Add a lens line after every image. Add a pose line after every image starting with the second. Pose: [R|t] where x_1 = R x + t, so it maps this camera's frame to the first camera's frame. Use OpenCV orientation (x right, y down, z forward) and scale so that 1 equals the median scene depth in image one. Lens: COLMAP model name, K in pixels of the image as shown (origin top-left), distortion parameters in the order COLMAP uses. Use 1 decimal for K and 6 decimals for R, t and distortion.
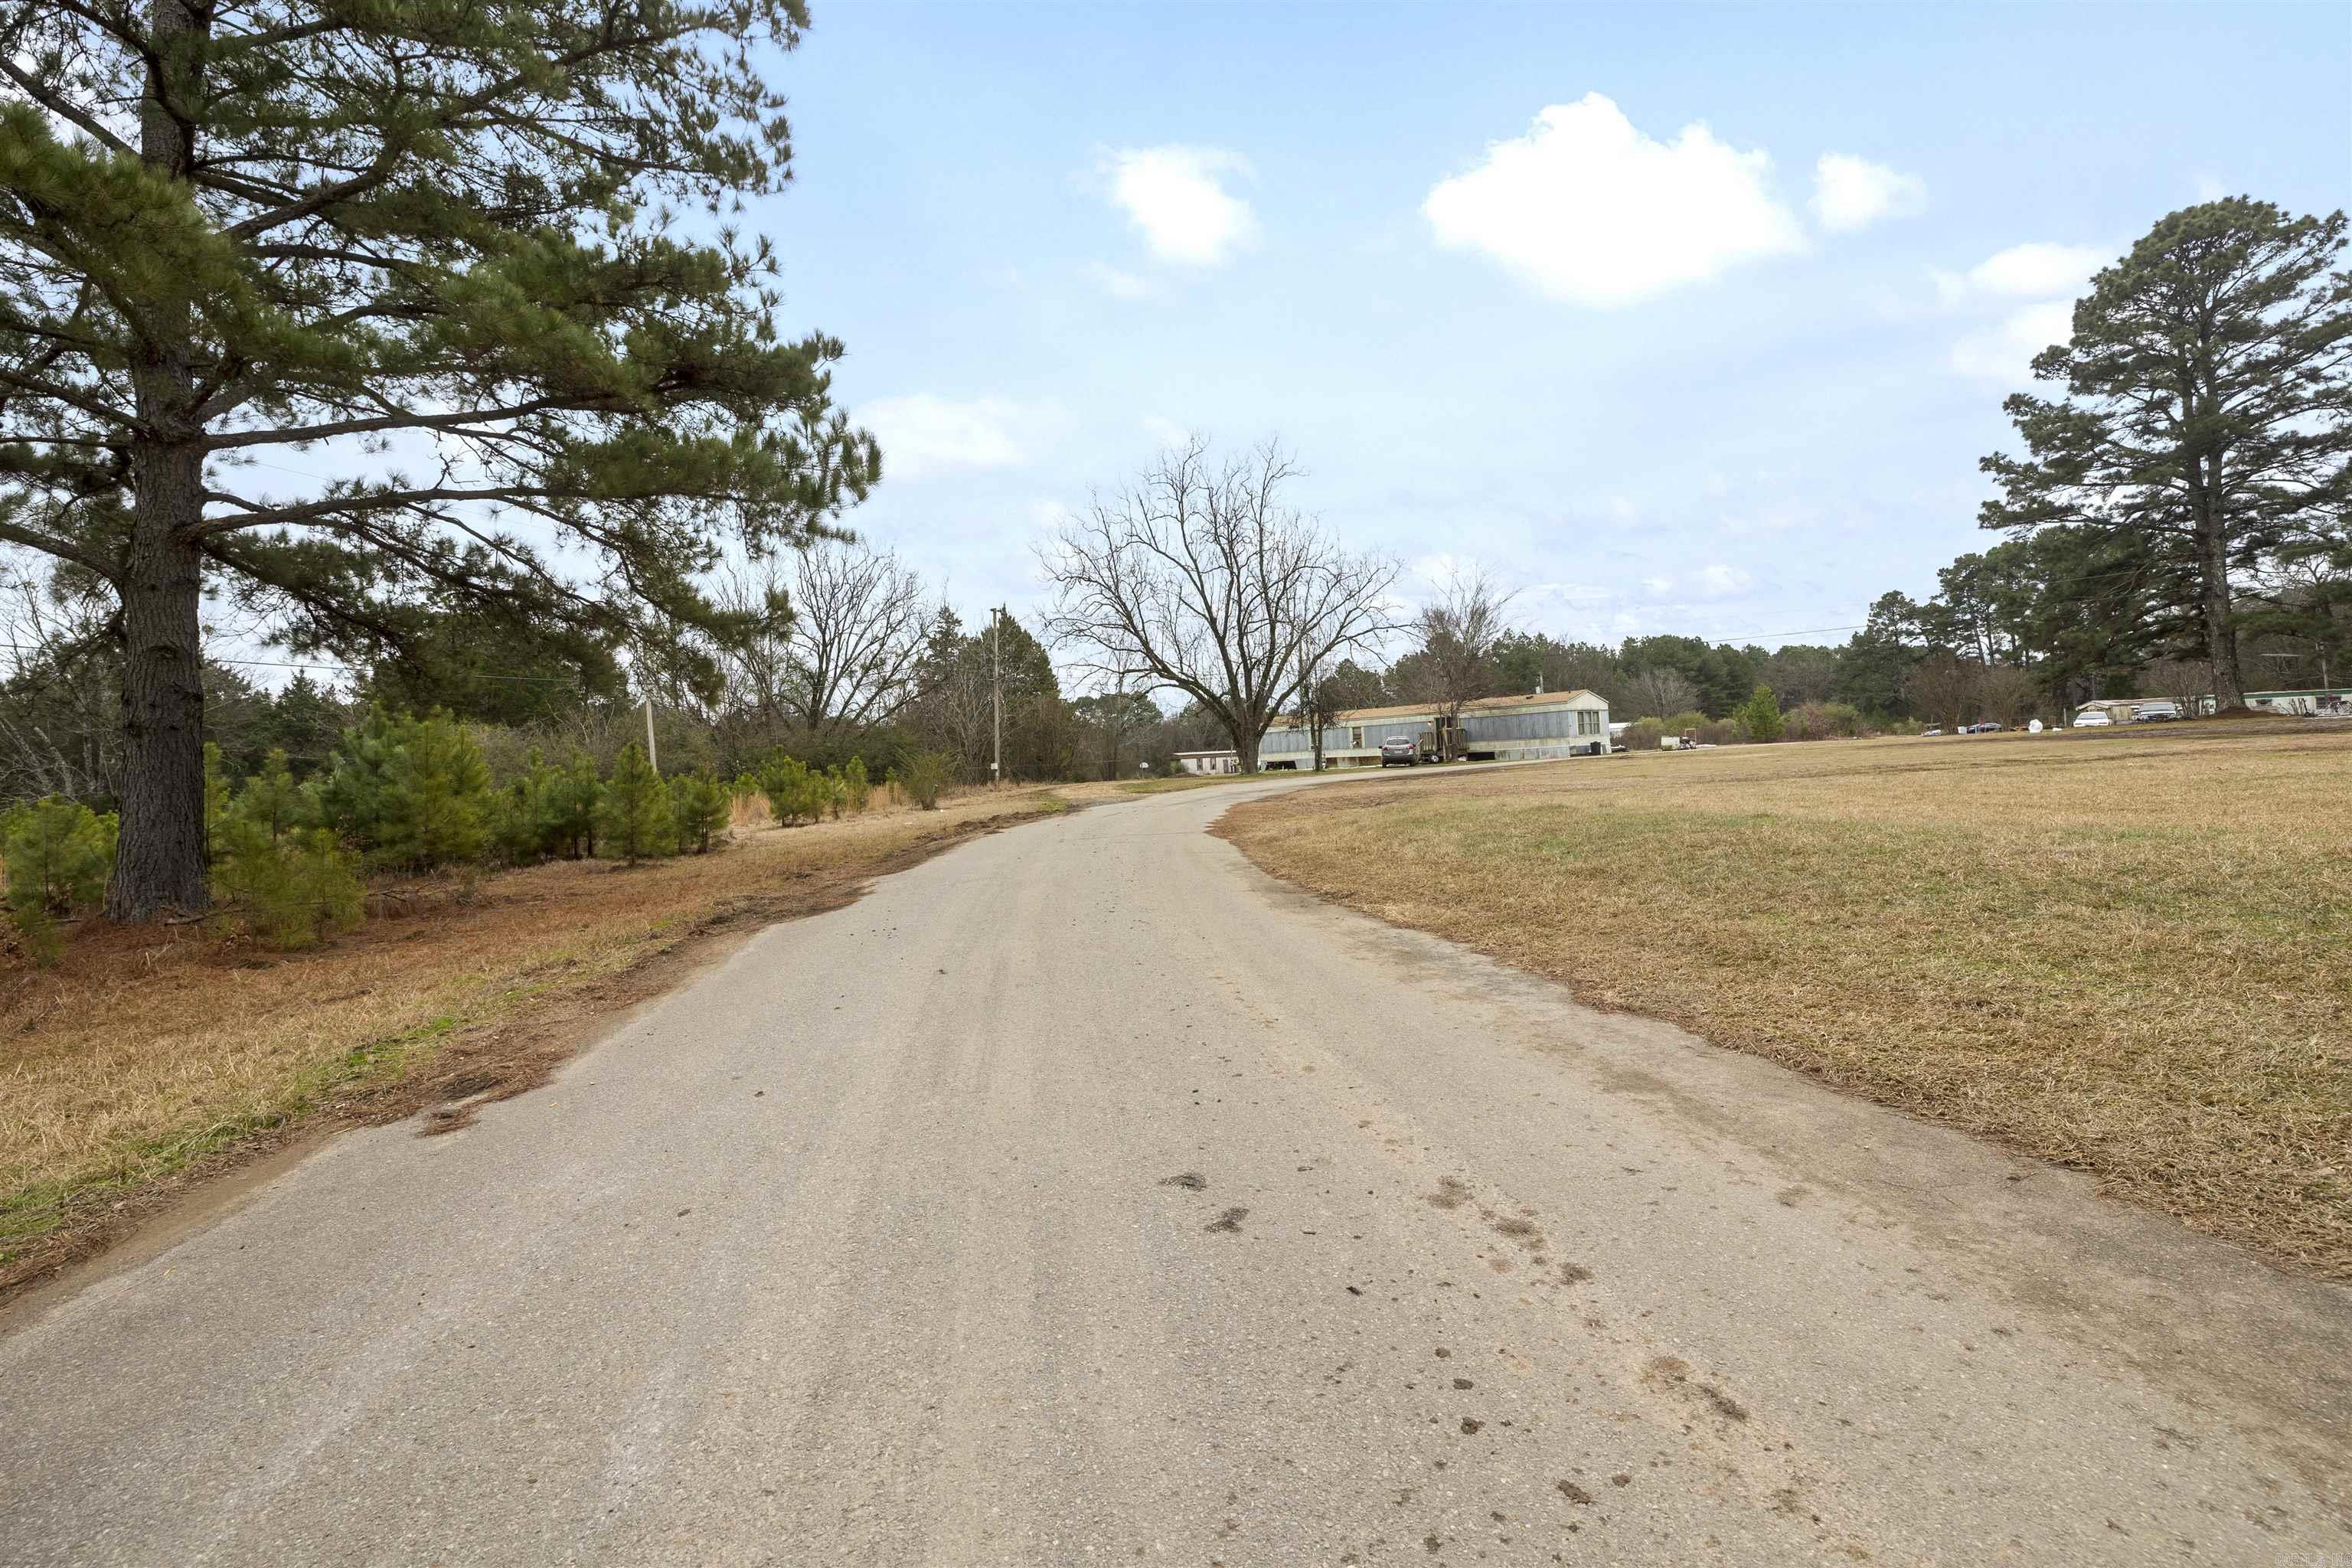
lens RADIAL K [[1005.2, 0, 1179.7], [0, 1005.2, 757.6], [0, 0, 1]] dist [-0.000883, -0.000154]
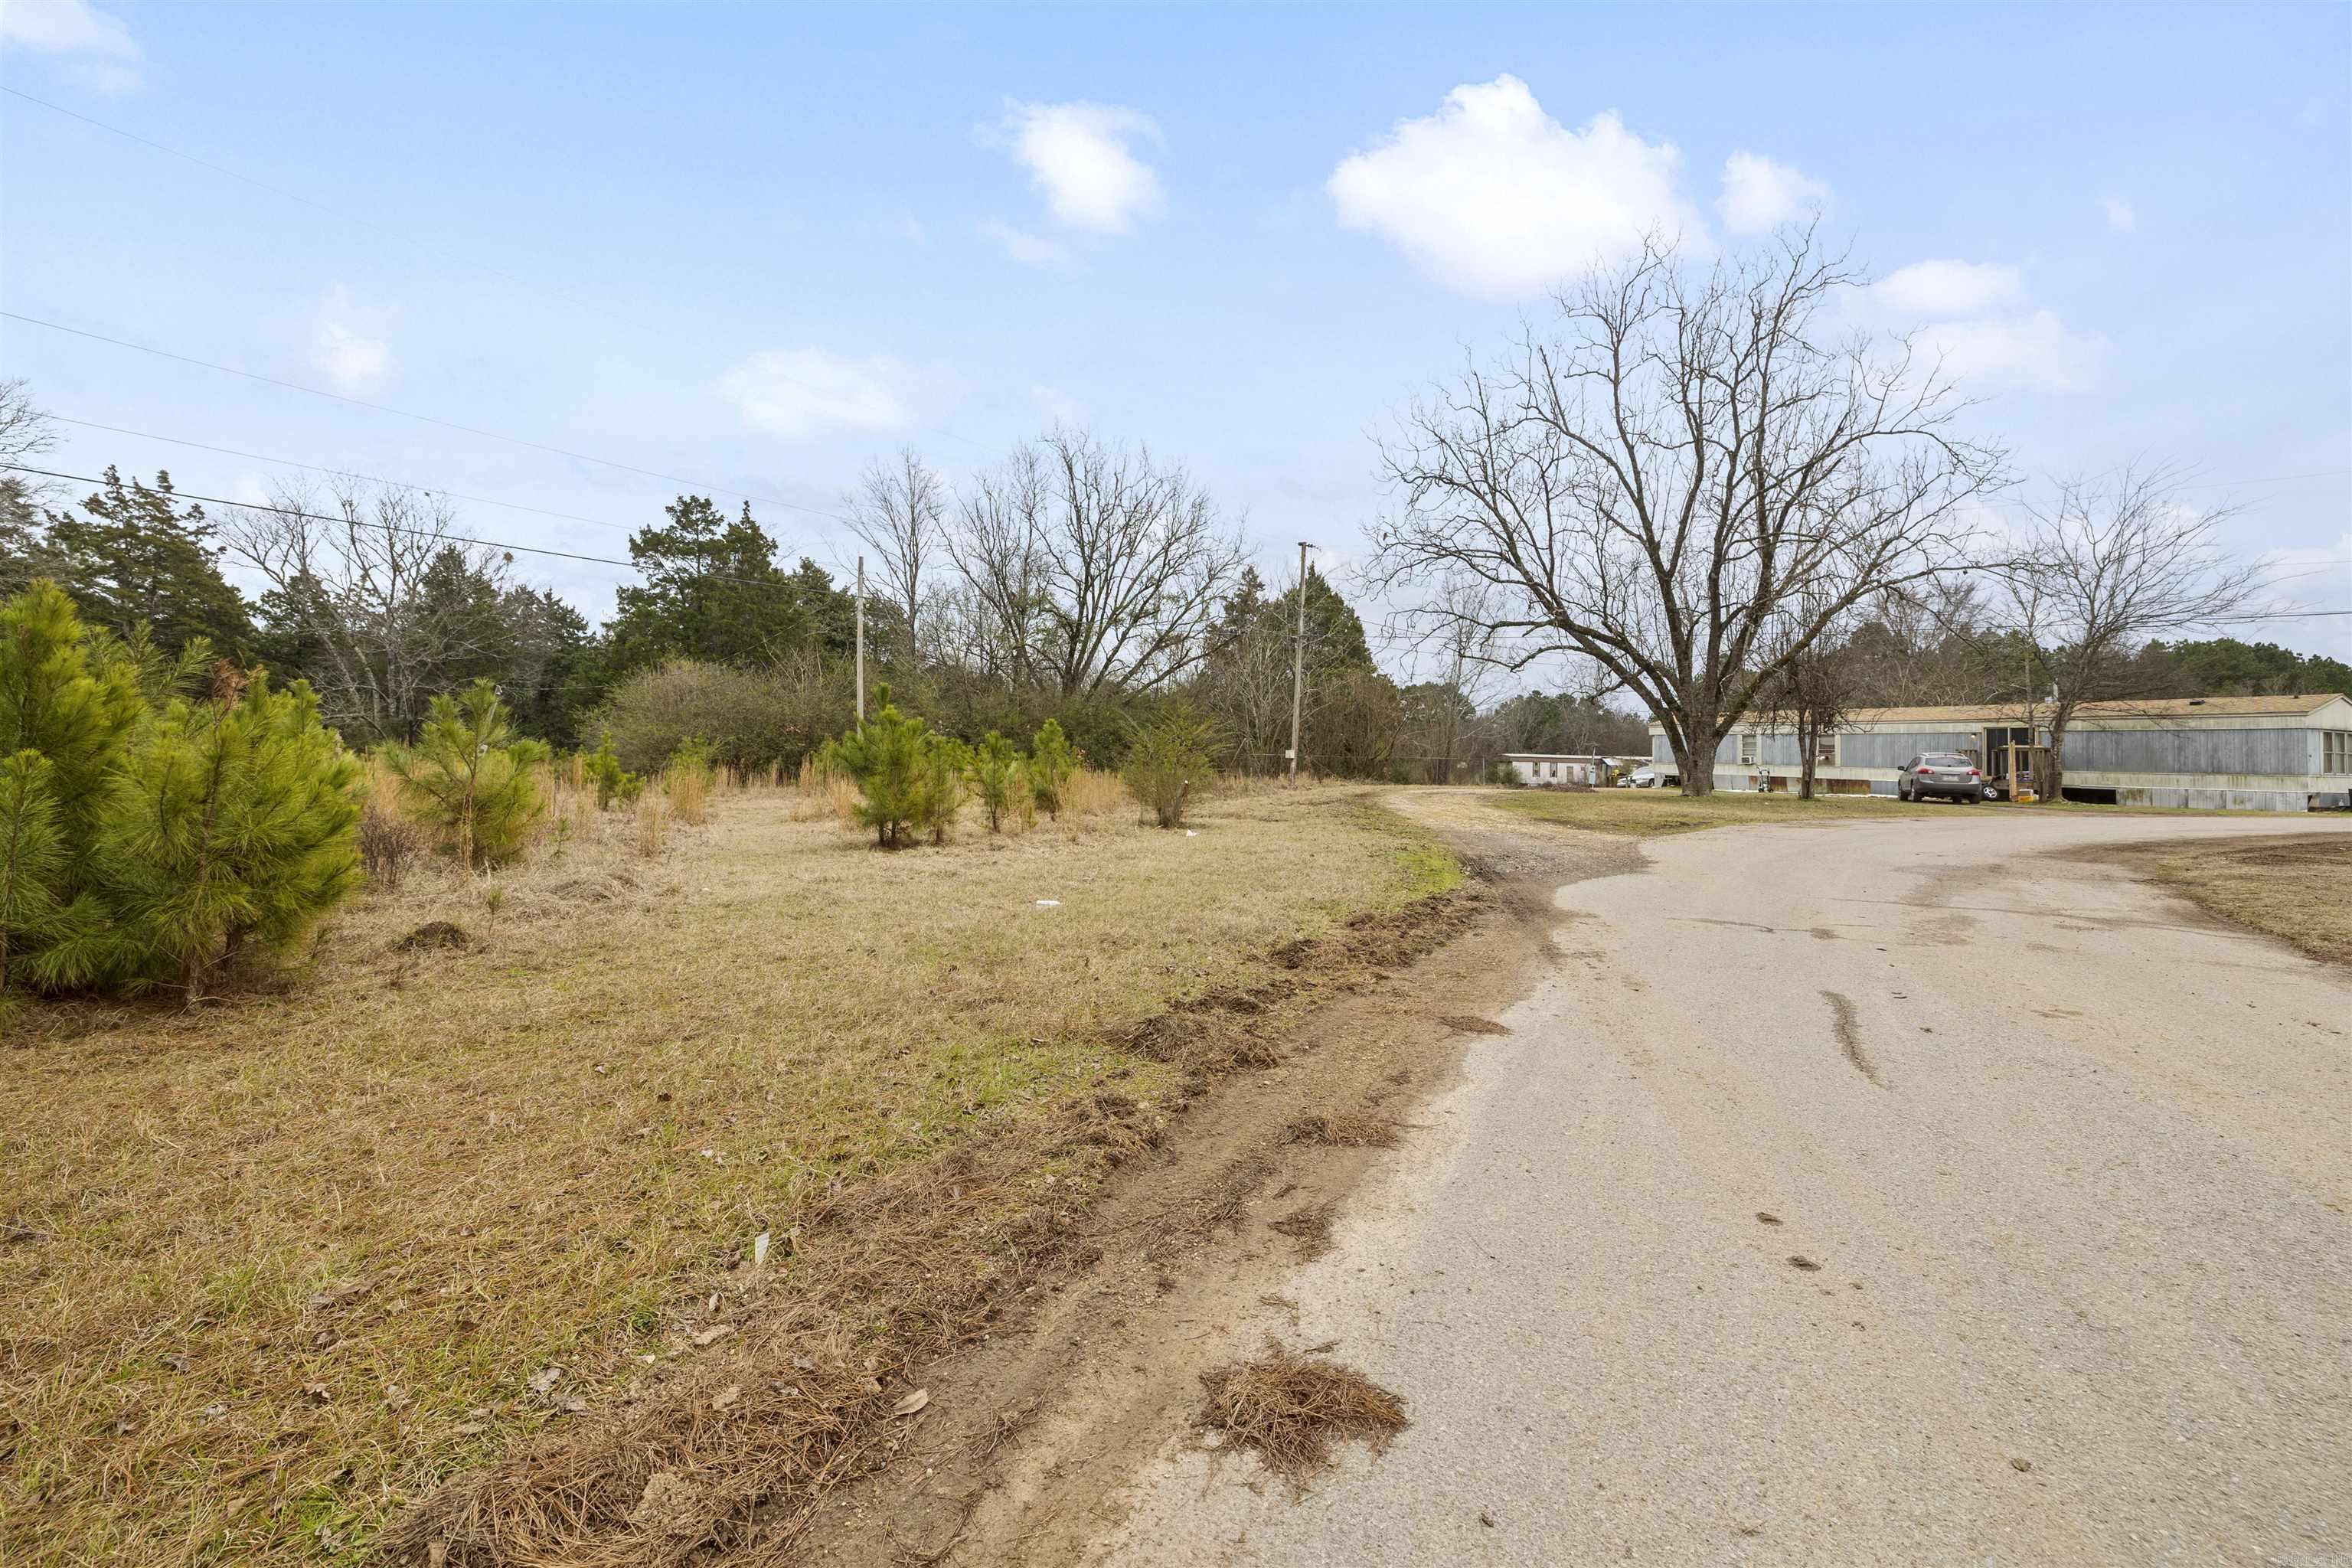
lens RADIAL K [[1005.2, 0, 1166.8], [0, 1005.2, 726.3], [0, 0, 1]] dist [-0.000883, -0.000154]
pose [[0.951622, 0.064006, -0.300529, -0.046622], [-0.070340, 0.997470, -0.010292, 0.002168], [0.299110, 0.030933, 0.953717, 0.252767]]
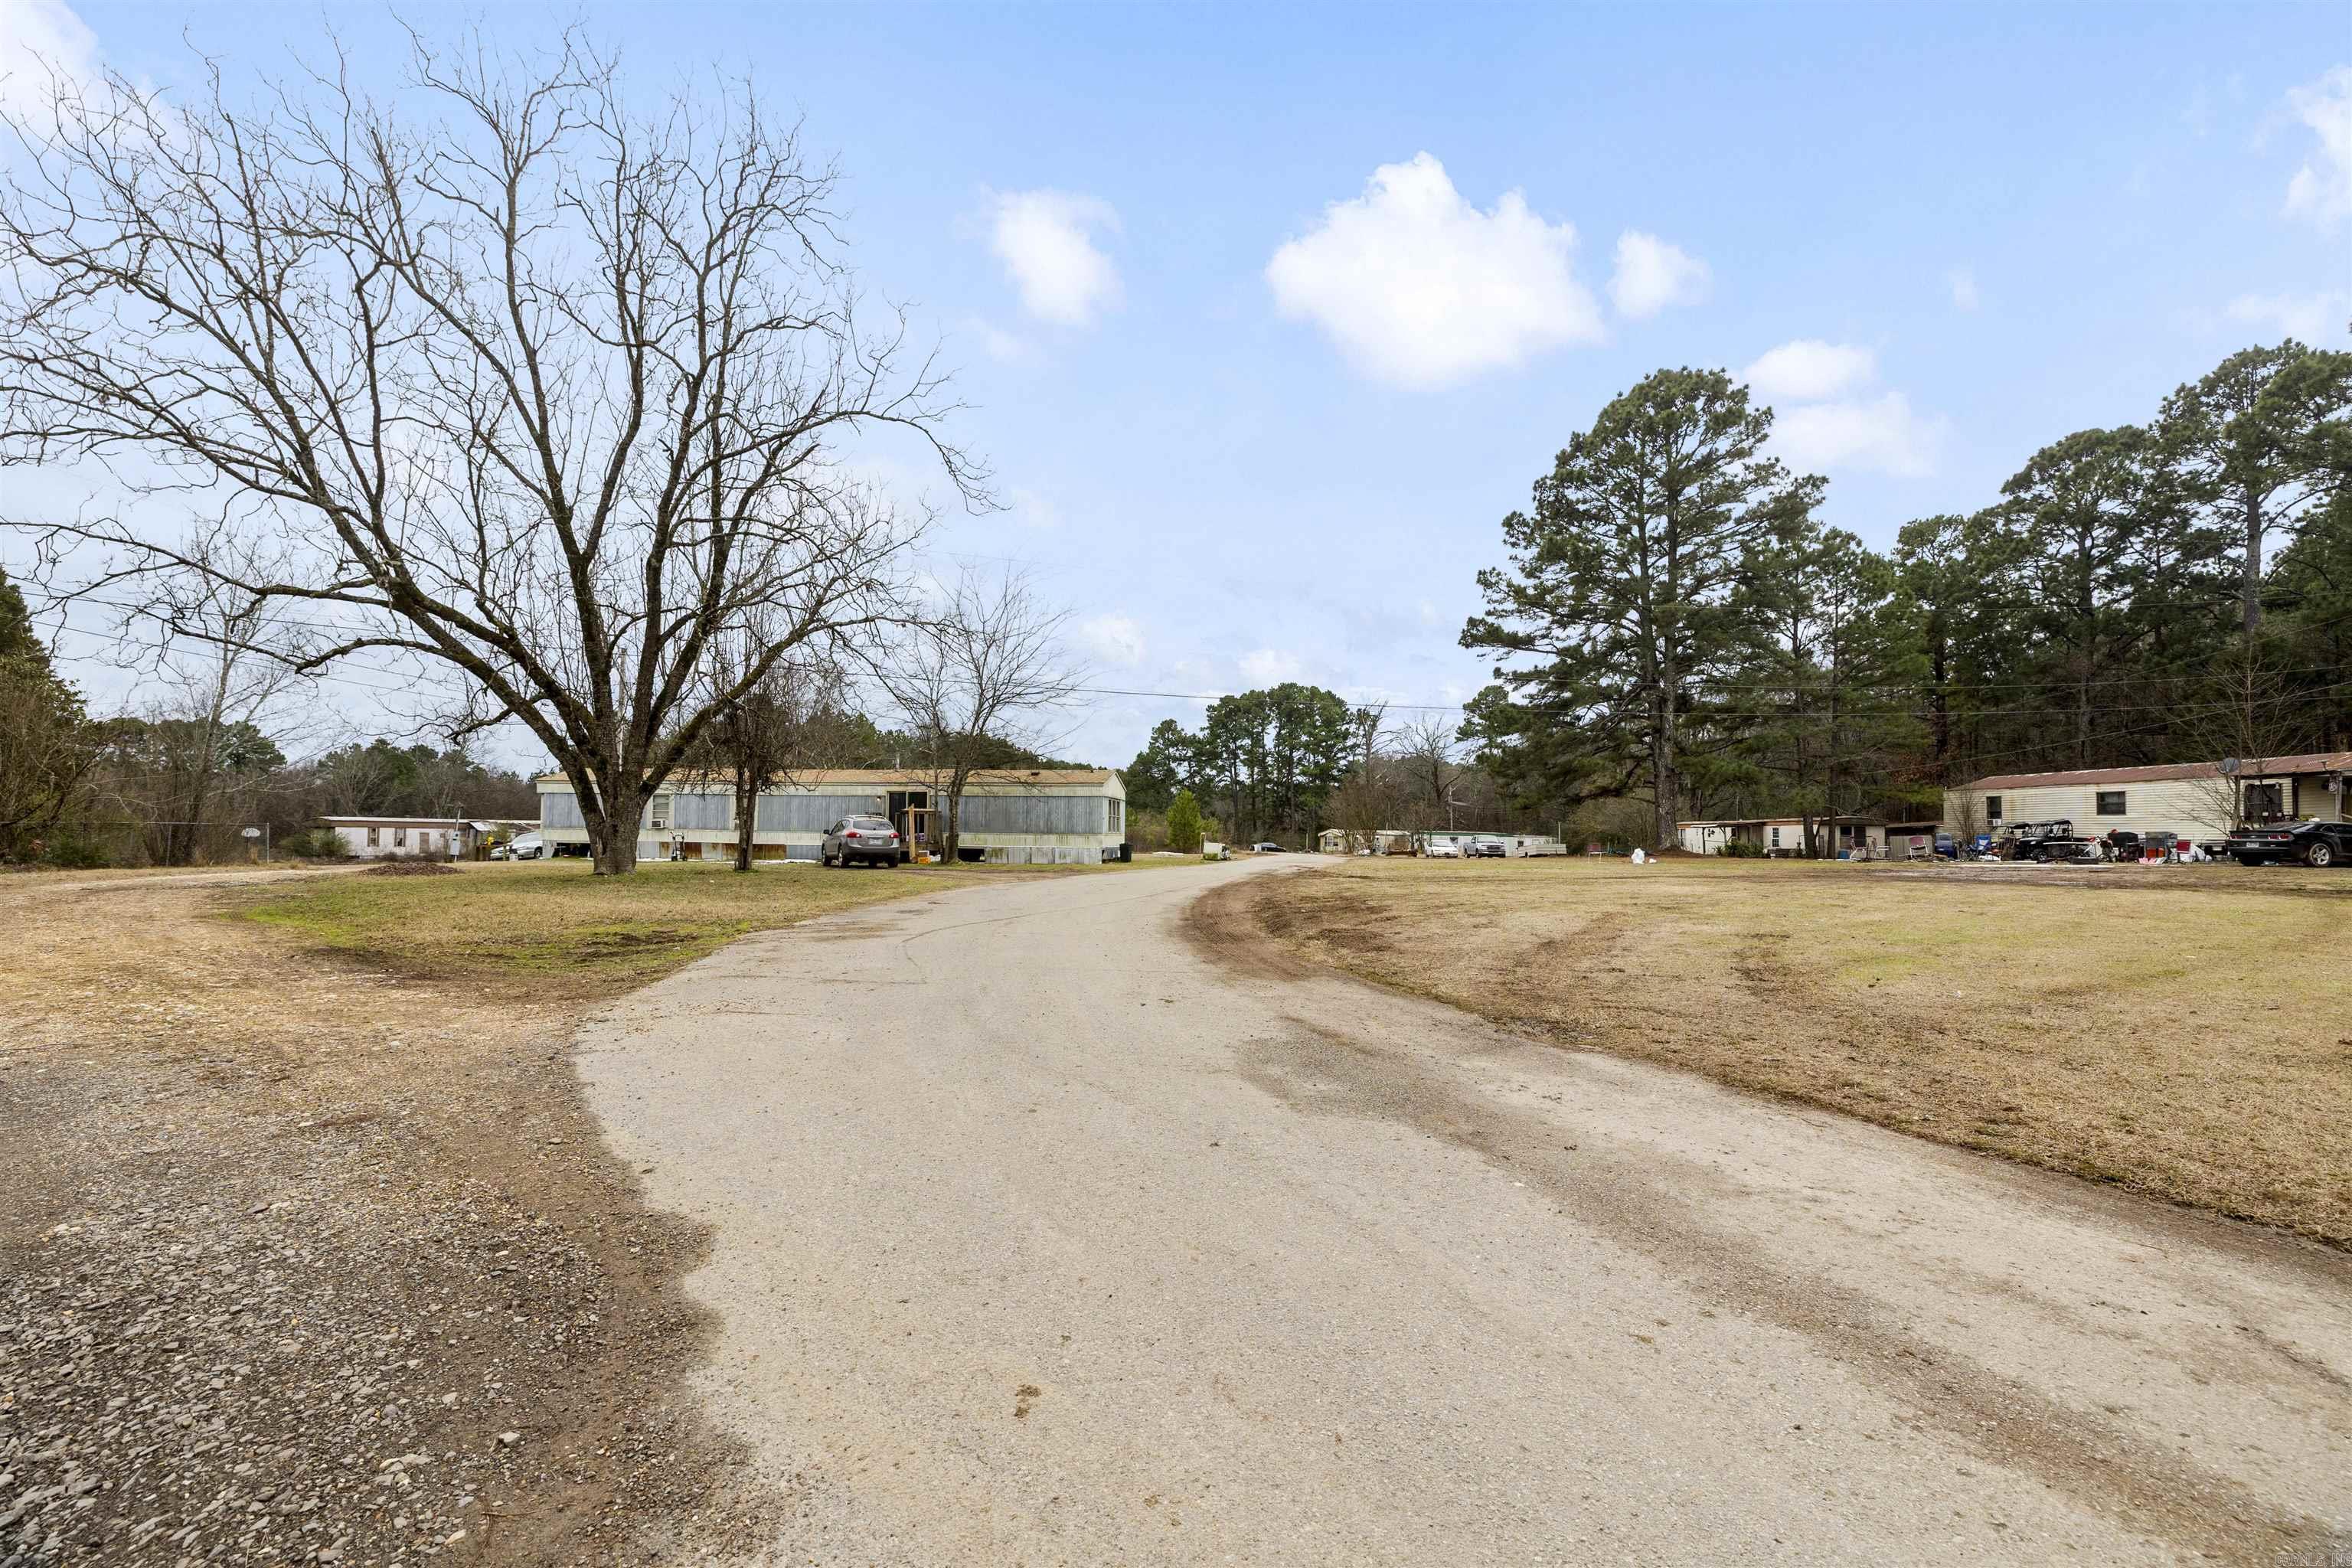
lens RADIAL K [[1005.2, 0, 1173.6], [0, 1005.2, 800.4], [0, 0, 1]] dist [-0.000883, -0.000154]
pose [[0.752897, 0.083845, 0.652776, -0.031093], [-0.051875, 0.996326, -0.068140, 0.000781], [-0.656091, 0.017440, 0.754480, 0.401719]]
